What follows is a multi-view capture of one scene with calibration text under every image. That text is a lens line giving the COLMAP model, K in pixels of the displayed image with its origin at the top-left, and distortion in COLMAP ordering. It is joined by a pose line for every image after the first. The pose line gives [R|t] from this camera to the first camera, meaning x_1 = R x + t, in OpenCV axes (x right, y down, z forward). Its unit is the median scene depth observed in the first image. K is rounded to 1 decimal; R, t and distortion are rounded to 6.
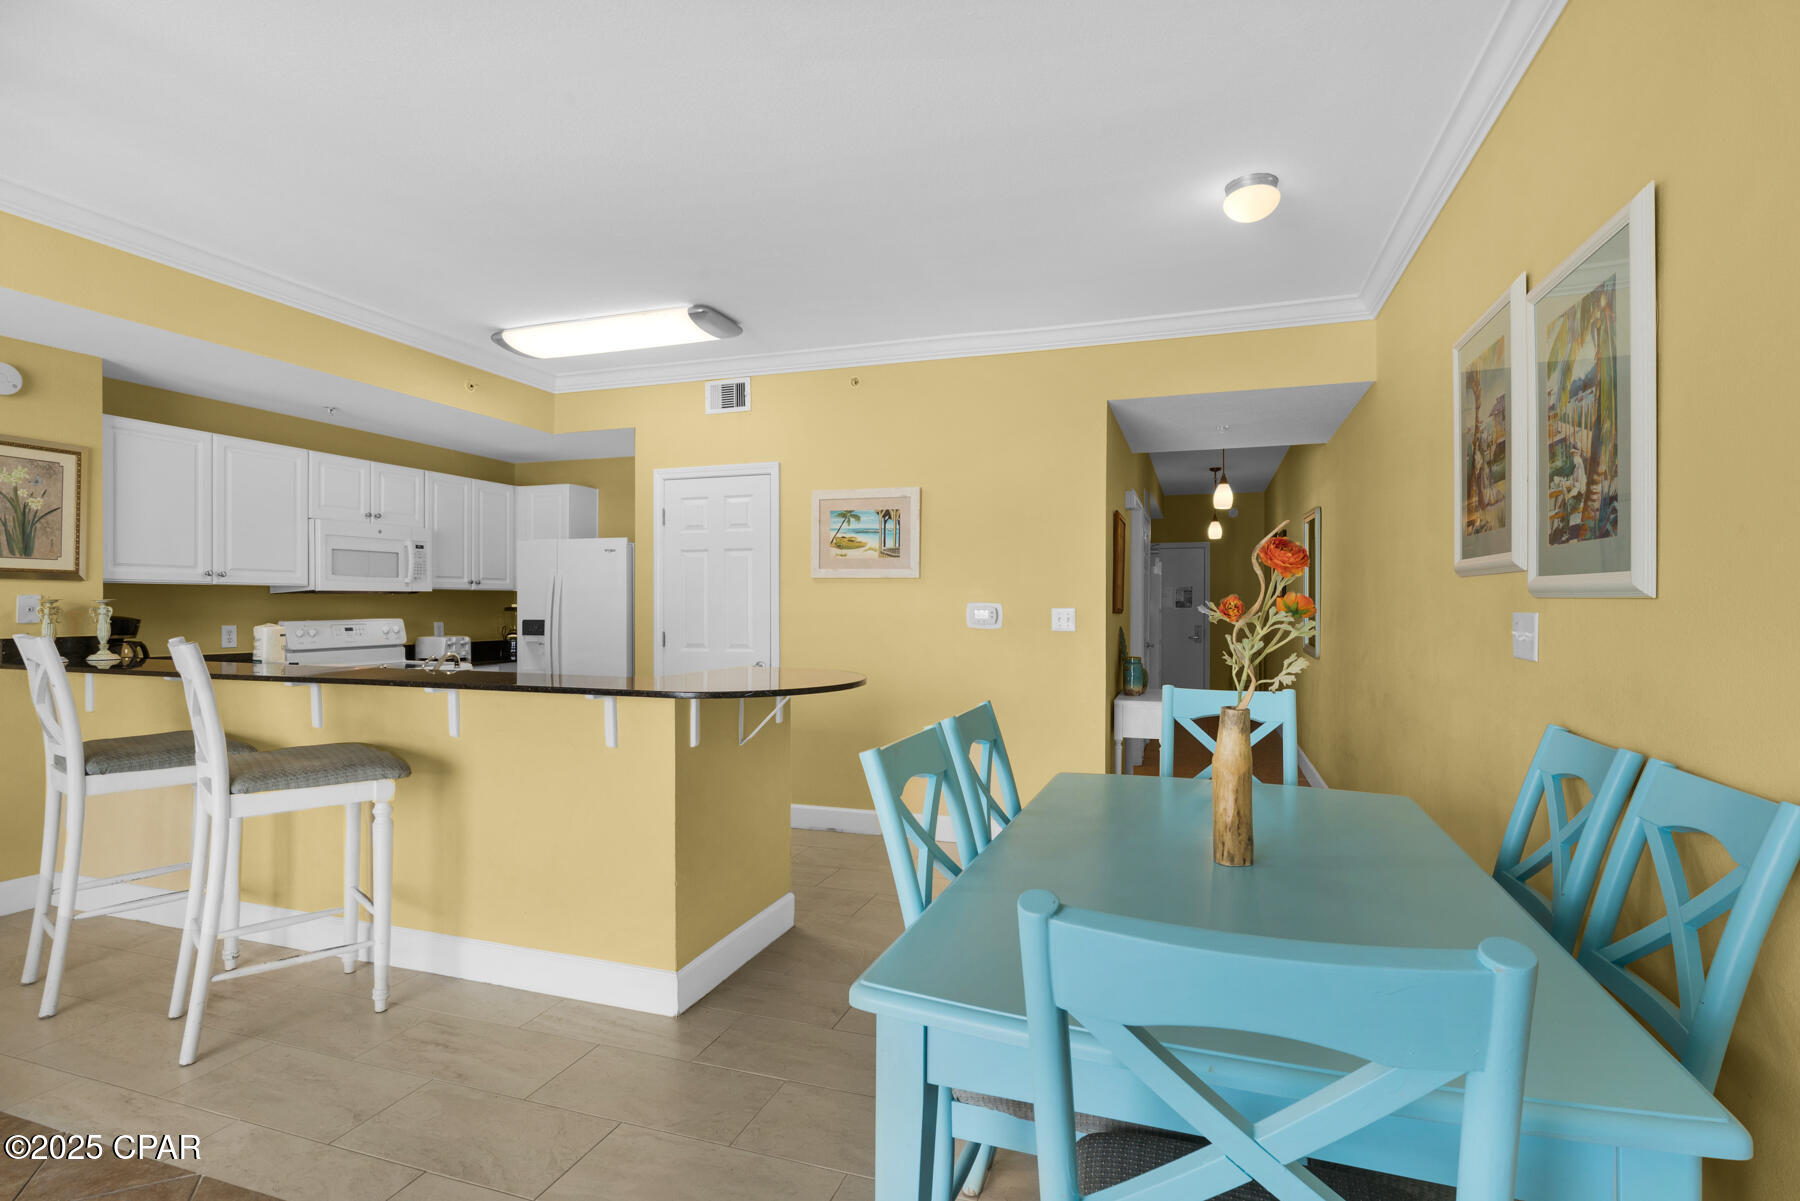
lens RADIAL K [[875.9, 0, 904.0], [0, 875.9, 609.5], [0, 0, 1]] dist [0.001107, 0.002056]
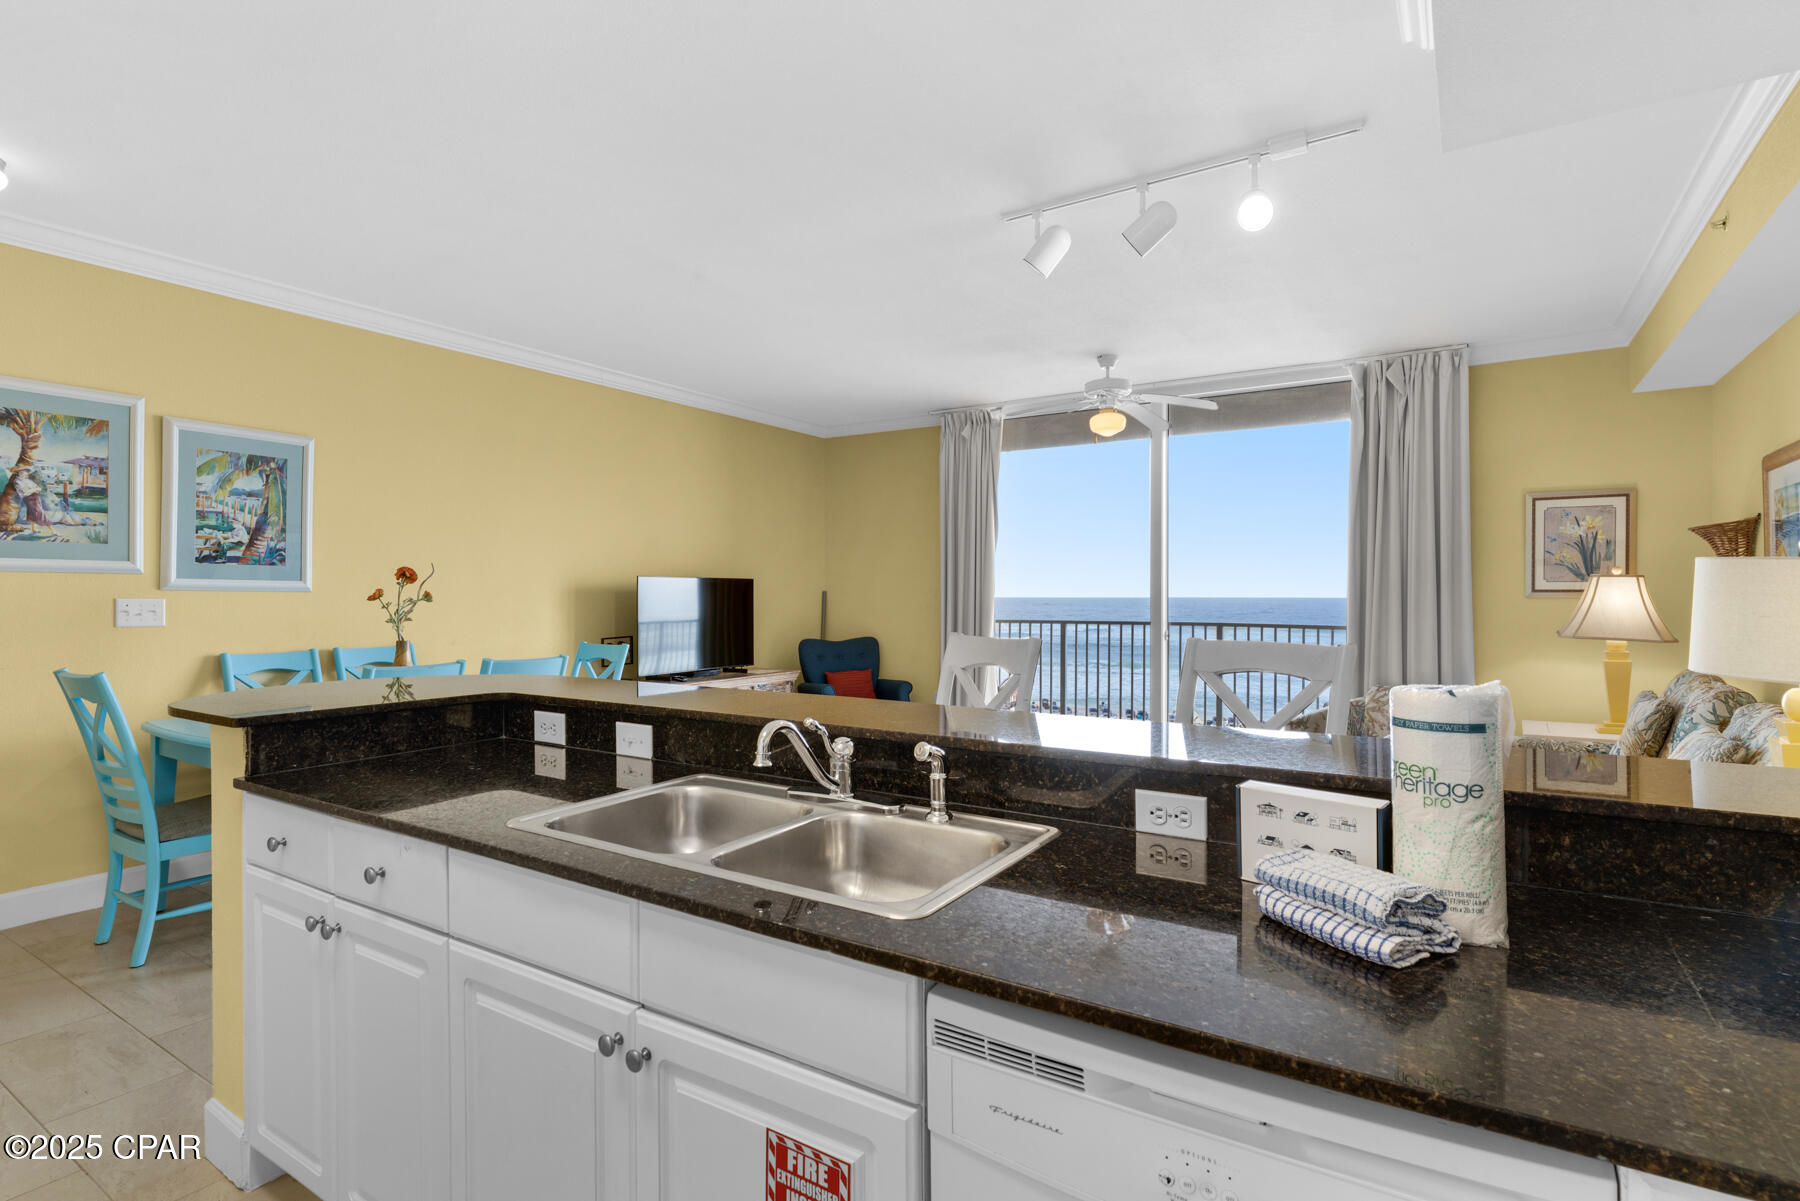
lens RADIAL K [[890.8, 0, 902.8], [0, 890.8, 597.5], [0, 0, 1]] dist [-0.003448, -0.001210]
pose [[-0.970971, -0.004232, 0.239159, -0.565504], [-0.002115, 0.999956, 0.009108, -0.008746], [-0.239187, 0.008338, -0.970938, 1.163879]]
